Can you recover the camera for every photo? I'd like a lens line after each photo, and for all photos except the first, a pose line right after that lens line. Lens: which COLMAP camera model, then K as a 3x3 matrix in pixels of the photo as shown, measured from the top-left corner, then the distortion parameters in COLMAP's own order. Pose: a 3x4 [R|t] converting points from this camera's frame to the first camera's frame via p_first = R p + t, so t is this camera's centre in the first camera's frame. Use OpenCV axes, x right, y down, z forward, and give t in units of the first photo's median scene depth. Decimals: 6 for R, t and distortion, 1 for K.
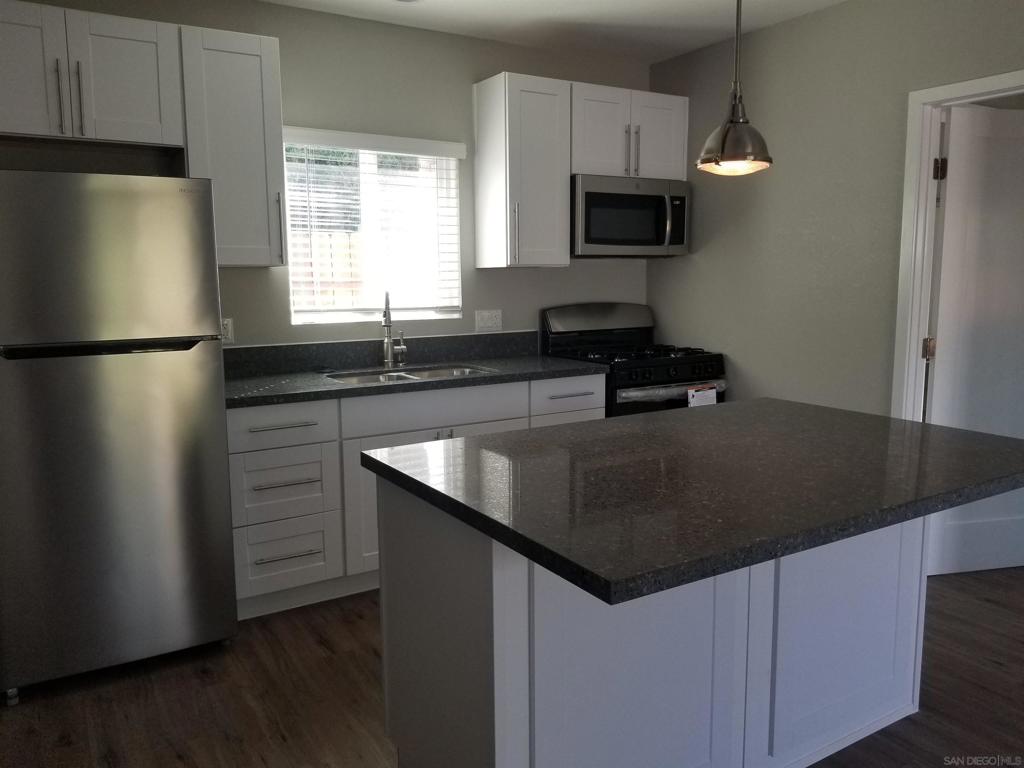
lens RADIAL K [[797.4, 0, 512.0], [0, 797.4, 384.0], [0, 0, 1]] dist [0.005488, -0.035242]
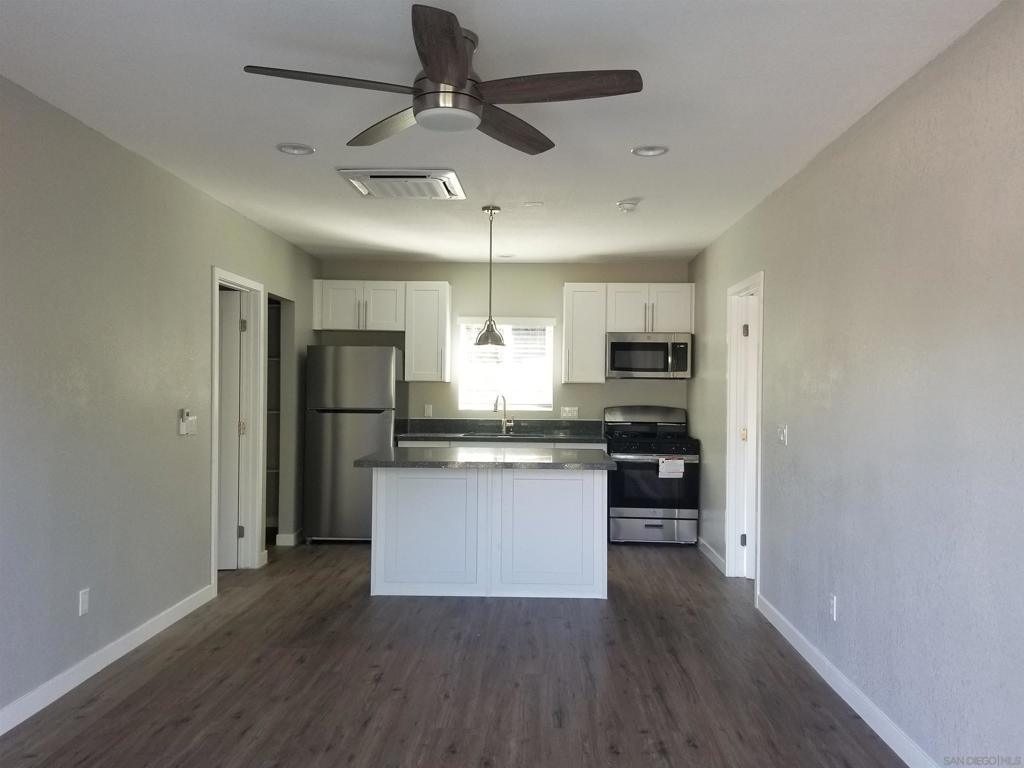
lens RADIAL K [[797.4, 0, 512.0], [0, 797.4, 384.0], [0, 0, 1]] dist [0.005488, -0.035242]
pose [[0.826547, 0.015312, -0.562659, 0.913696], [-0.096831, 0.988595, -0.115341, 0.078177], [0.554476, 0.149818, 0.818603, -0.569200]]
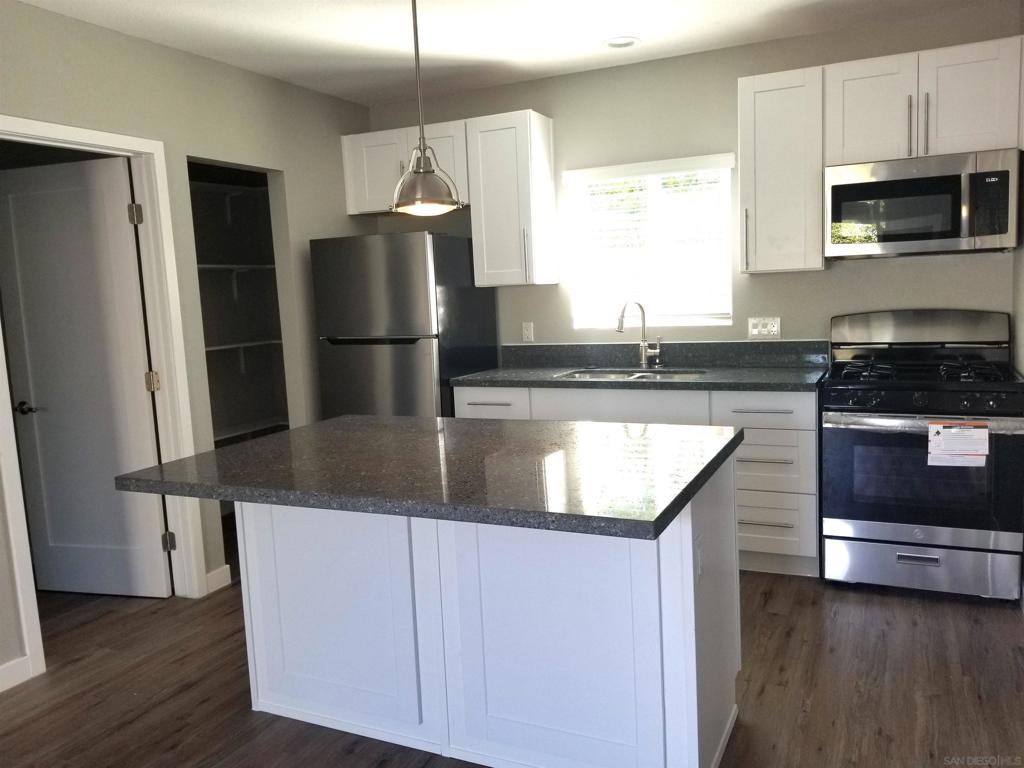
lens RADIAL K [[797.4, 0, 512.0], [0, 797.4, 384.0], [0, 0, 1]] dist [0.005488, -0.035242]
pose [[0.532461, 0.085919, -0.842083, 0.666810], [-0.077558, 0.995602, 0.052541, -0.041652], [0.842894, 0.037334, 0.536783, 0.234097]]
